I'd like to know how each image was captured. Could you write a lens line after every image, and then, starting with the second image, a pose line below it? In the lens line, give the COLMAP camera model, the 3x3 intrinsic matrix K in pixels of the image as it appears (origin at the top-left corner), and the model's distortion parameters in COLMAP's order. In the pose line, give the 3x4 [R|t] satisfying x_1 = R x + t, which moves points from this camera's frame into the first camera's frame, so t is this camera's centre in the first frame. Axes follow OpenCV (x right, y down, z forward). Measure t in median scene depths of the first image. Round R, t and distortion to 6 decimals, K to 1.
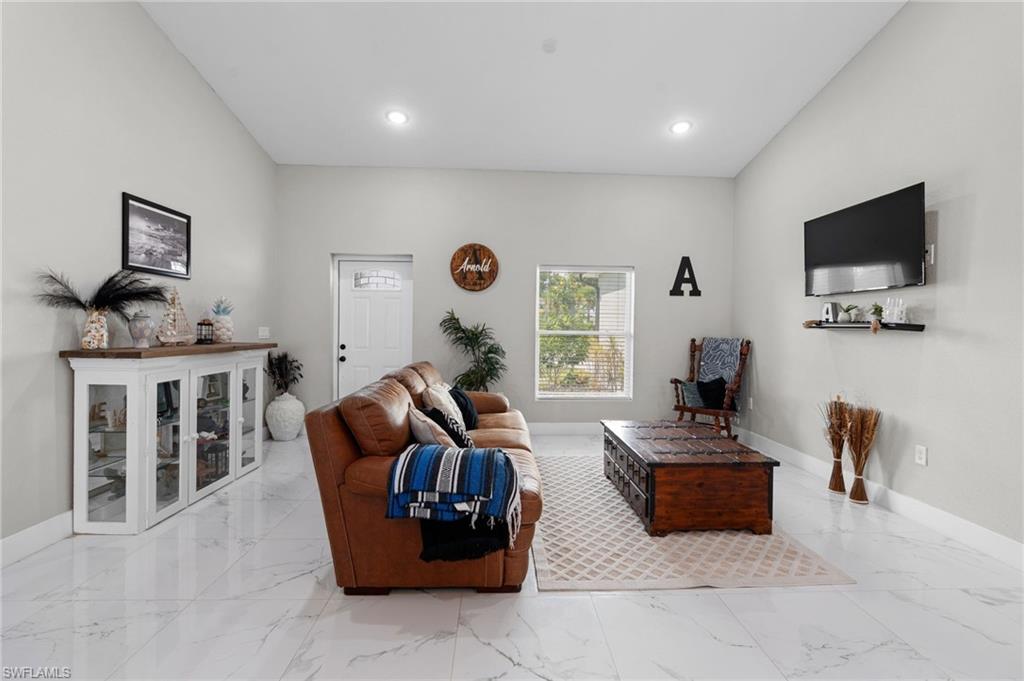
lens RADIAL K [[460.4, 0, 515.8], [0, 460.4, 332.3], [0, 0, 1]] dist [-0.009057, 0.000367]
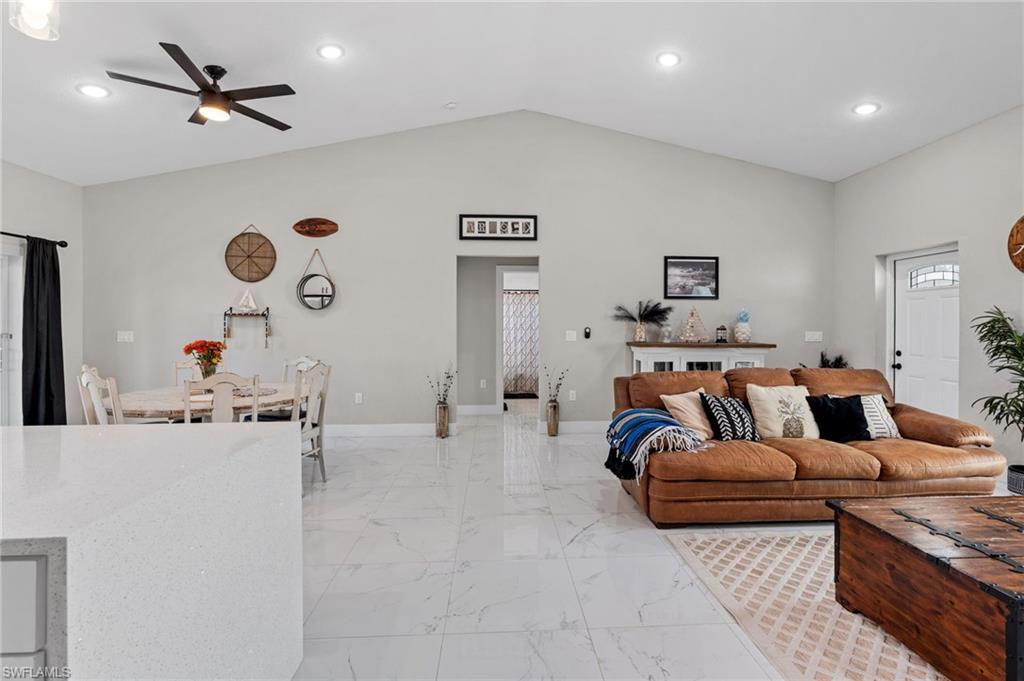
lens RADIAL K [[470.5, 0, 521.1], [0, 470.5, 324.4], [0, 0, 1]] dist [-0.006102, 0.001430]
pose [[0.018642, -0.015063, -0.999713, 0.608627], [-0.015732, 0.999758, -0.015357, 0.000079], [0.999702, 0.016014, 0.018400, 0.252308]]
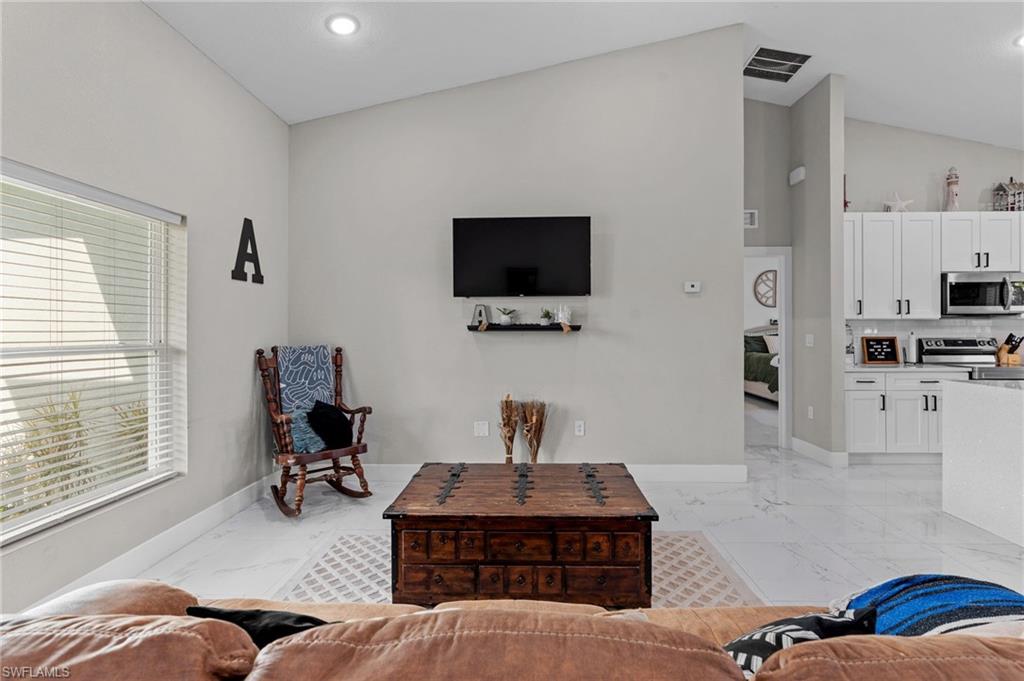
lens RADIAL K [[473.0, 0, 522.0], [0, 473.0, 327.2], [0, 0, 1]] dist [-0.005200, 0.000642]
pose [[0.070516, -0.008735, 0.997472, -0.271558], [0.018763, 0.999796, 0.007429, -0.016894], [-0.997334, 0.018192, 0.070666, 0.647141]]
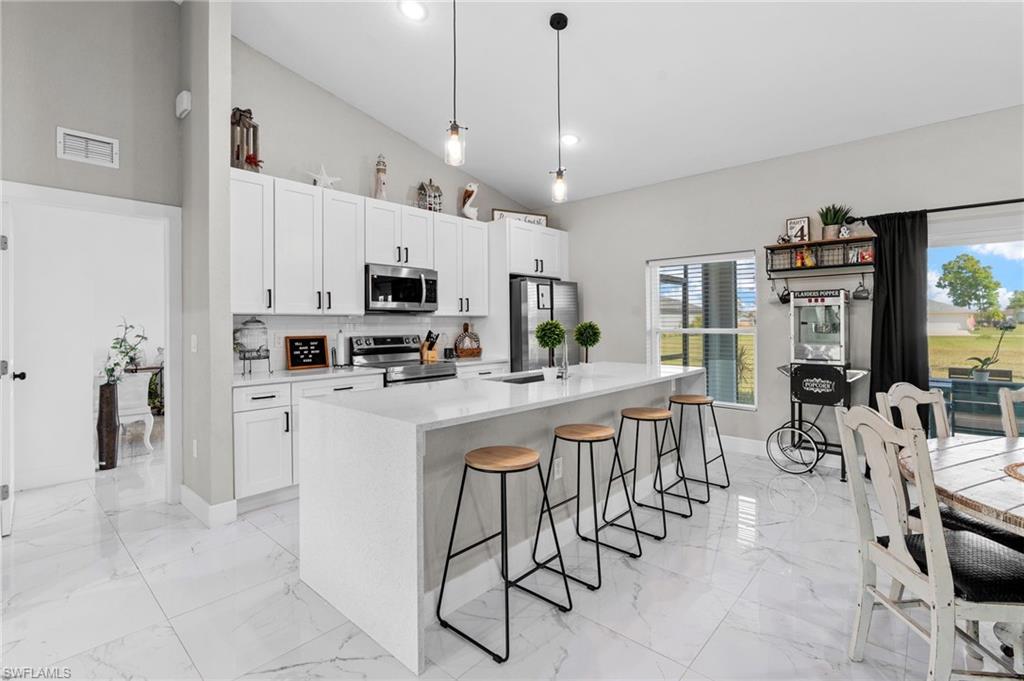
lens RADIAL K [[473.0, 0, 522.0], [0, 473.0, 327.2], [0, 0, 1]] dist [-0.005200, 0.000642]
pose [[-0.720455, -0.010109, 0.693428, -0.064389], [0.009061, 0.999671, 0.023988, -0.006934], [-0.693443, 0.023566, -0.720126, 0.292292]]
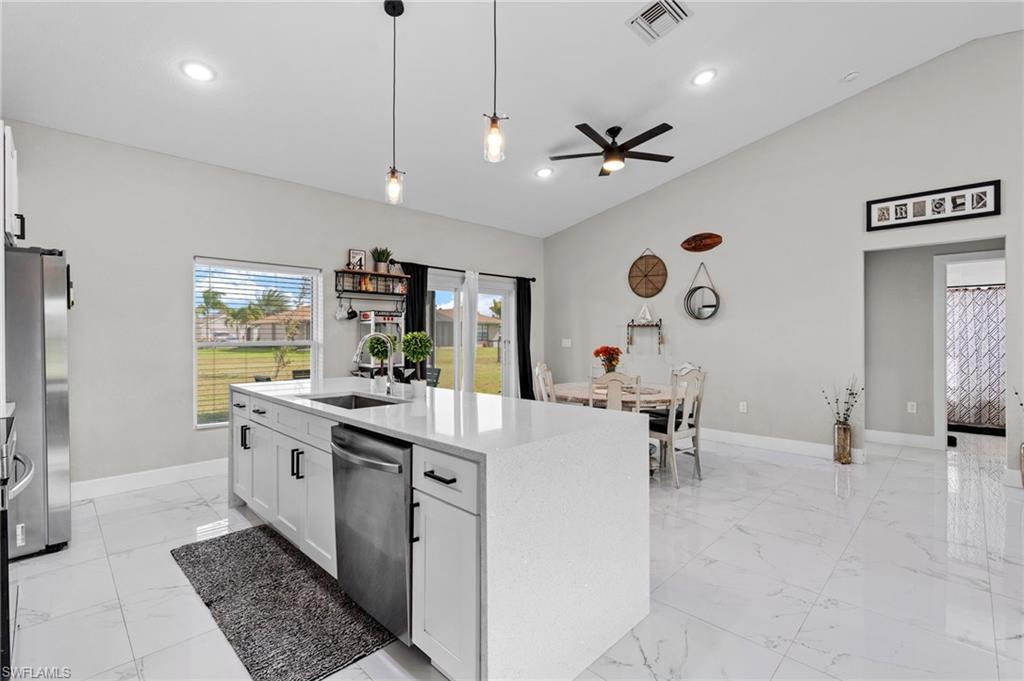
lens RADIAL K [[460.4, 0, 515.8], [0, 460.4, 332.3], [0, 0, 1]] dist [-0.009057, 0.000367]
pose [[-0.730335, -0.015542, -0.682912, 0.621293], [-0.017829, 0.999834, -0.003687, 0.000413], [0.682857, 0.009483, -0.730491, 0.313318]]
